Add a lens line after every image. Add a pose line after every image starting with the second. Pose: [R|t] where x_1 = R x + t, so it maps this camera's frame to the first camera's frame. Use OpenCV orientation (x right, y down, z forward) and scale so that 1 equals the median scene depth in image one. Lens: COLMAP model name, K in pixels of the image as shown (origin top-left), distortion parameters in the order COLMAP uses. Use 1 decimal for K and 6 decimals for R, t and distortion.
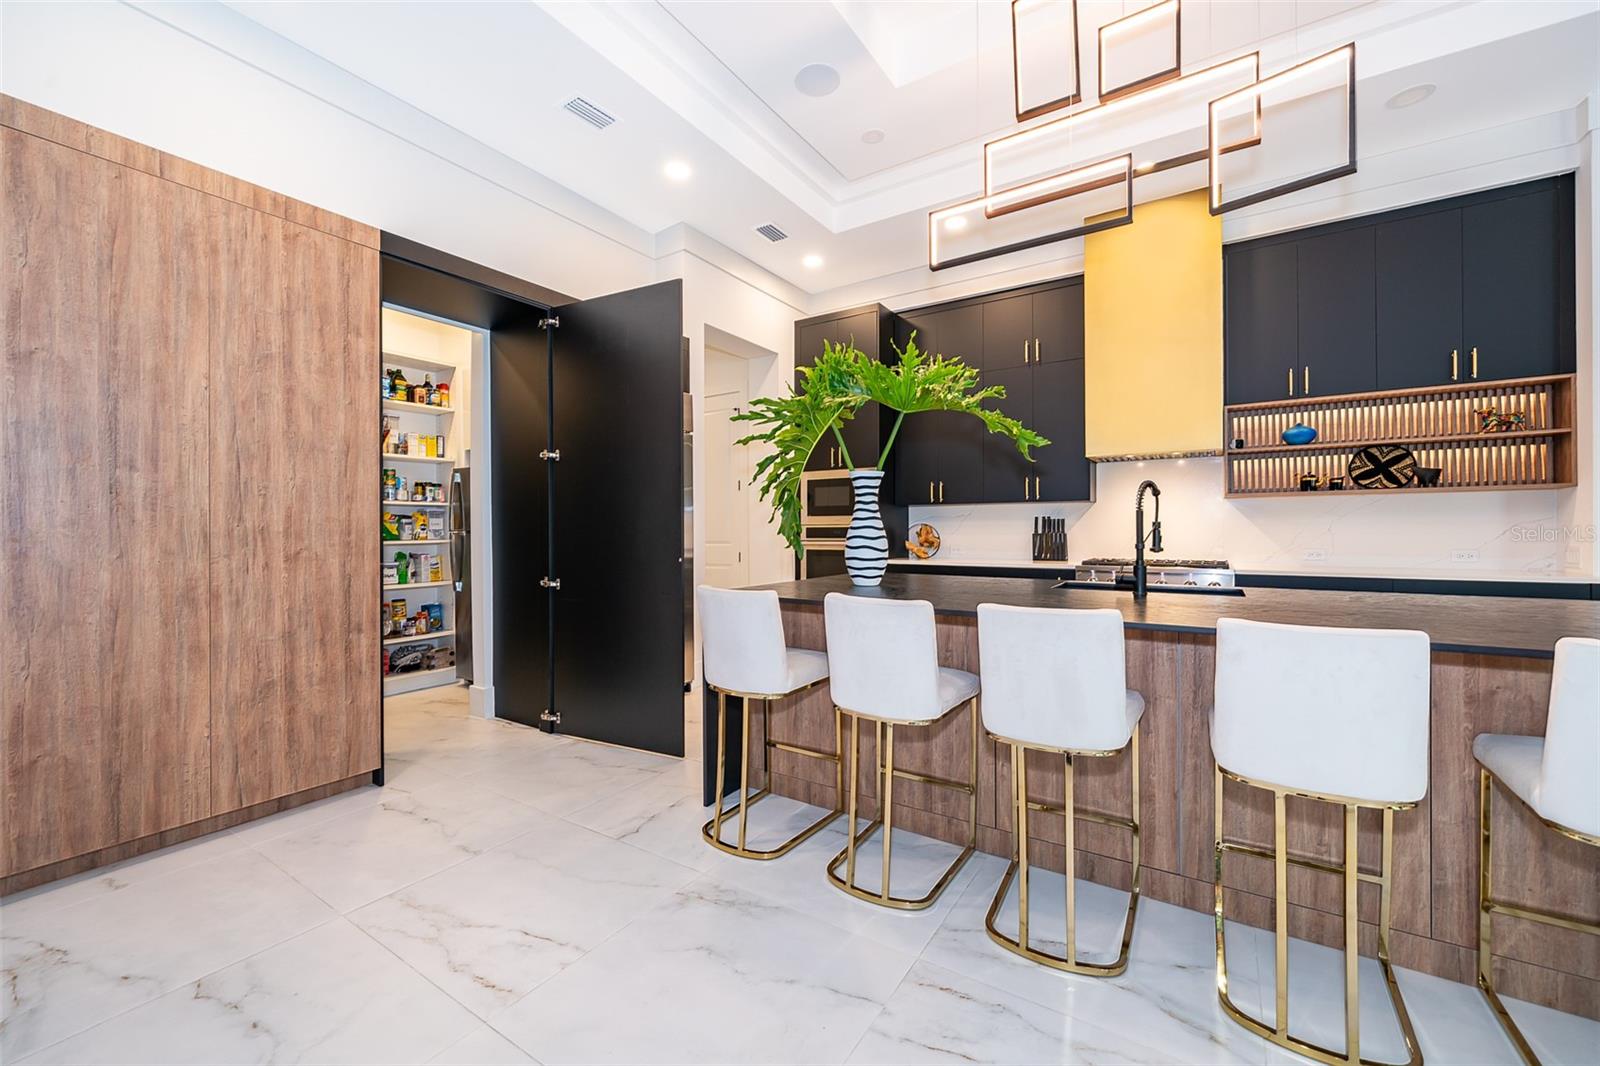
lens RADIAL K [[633.5, 0, 793.4], [0, 633.5, 528.8], [0, 0, 1]] dist [-0.000068, -0.000030]
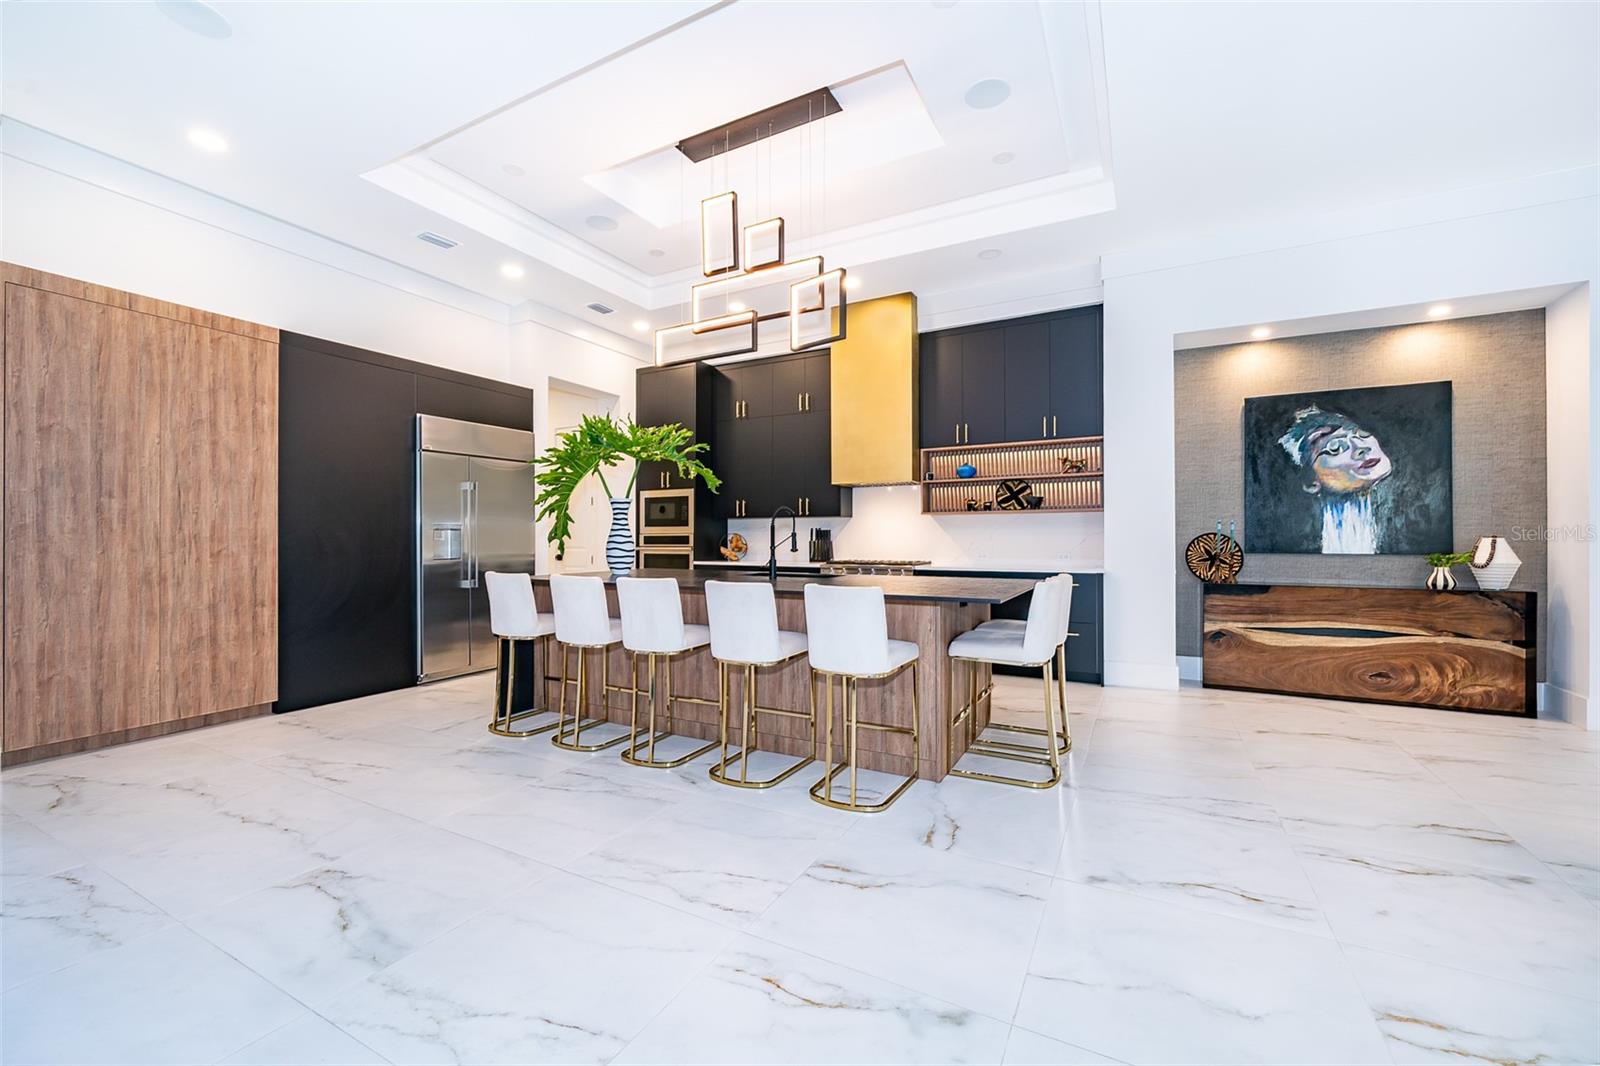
lens RADIAL K [[643.0, 0, 775.8], [0, 643.0, 536.2], [0, 0, 1]] dist [0.000593, -0.000185]
pose [[0.997709, 0.003073, 0.067576, 0.430071], [-0.002902, 0.999992, -0.002617, 0.002314], [-0.067584, 0.002415, 0.997711, -0.611409]]
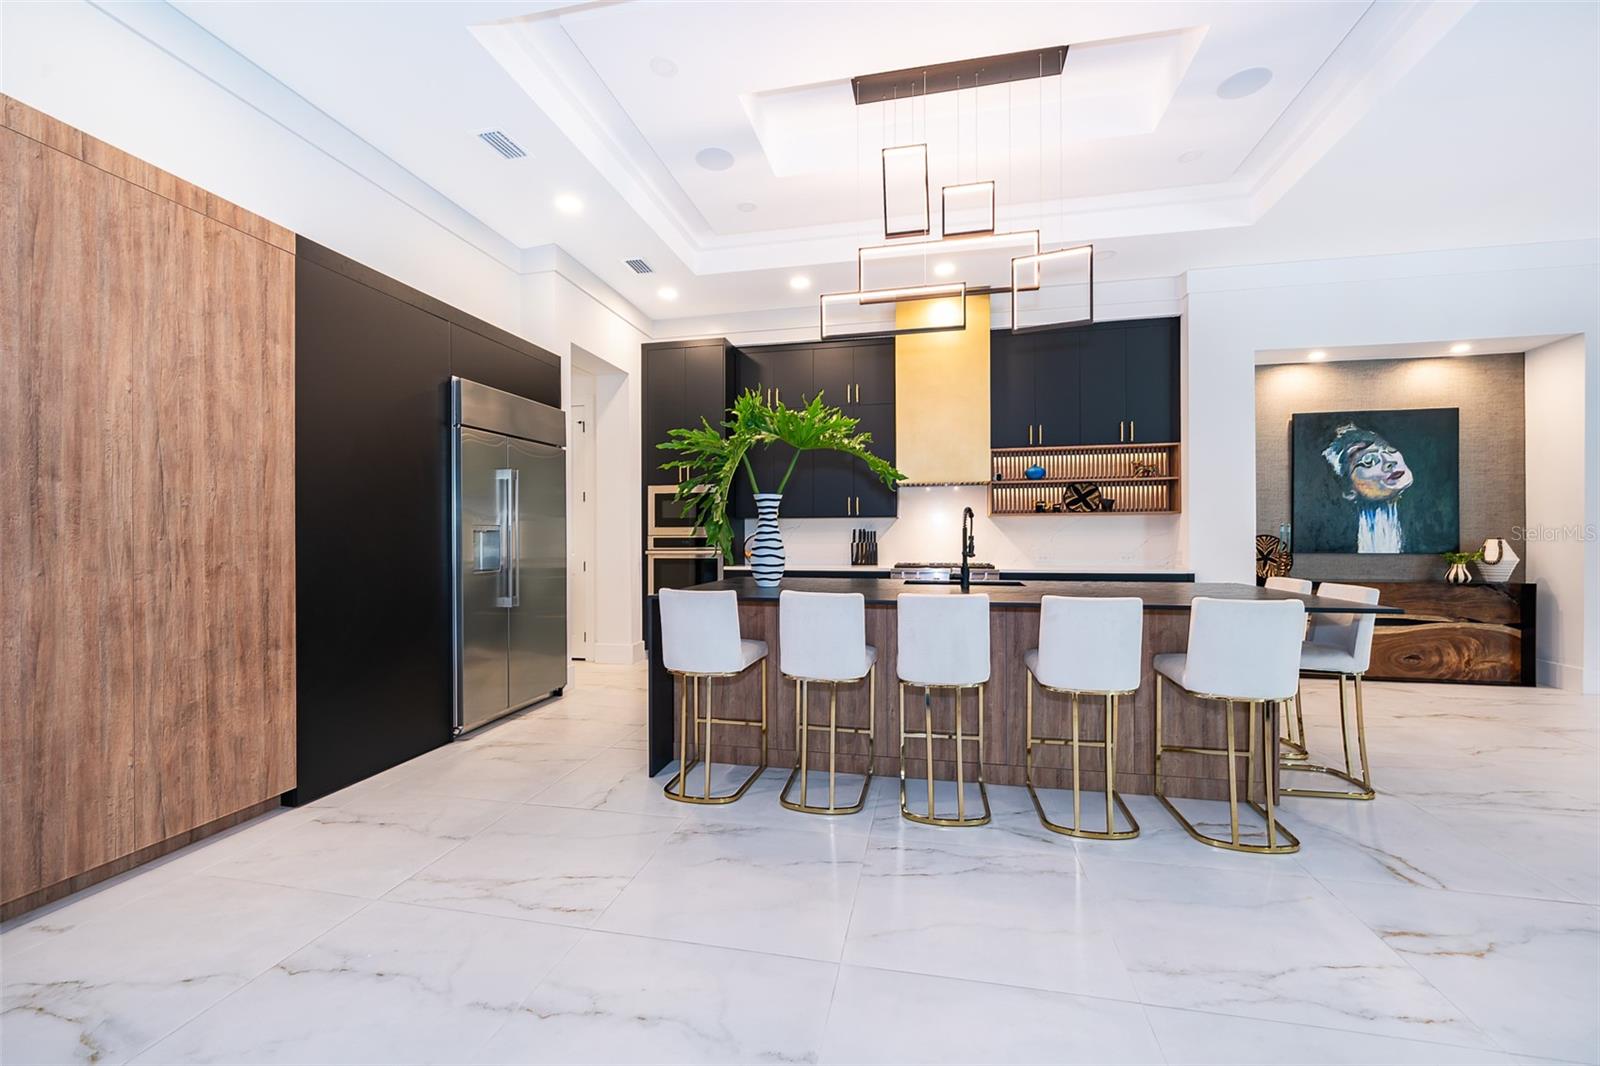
lens RADIAL K [[638.9, 0, 787.6], [0, 638.9, 536.4], [0, 0, 1]] dist [0.000565, 0.000340]
pose [[0.936302, 0.000943, 0.351194, -0.326709], [-0.000715, 0.999999, -0.000780, -0.008517], [-0.351195, 0.000479, 0.936302, -0.204429]]
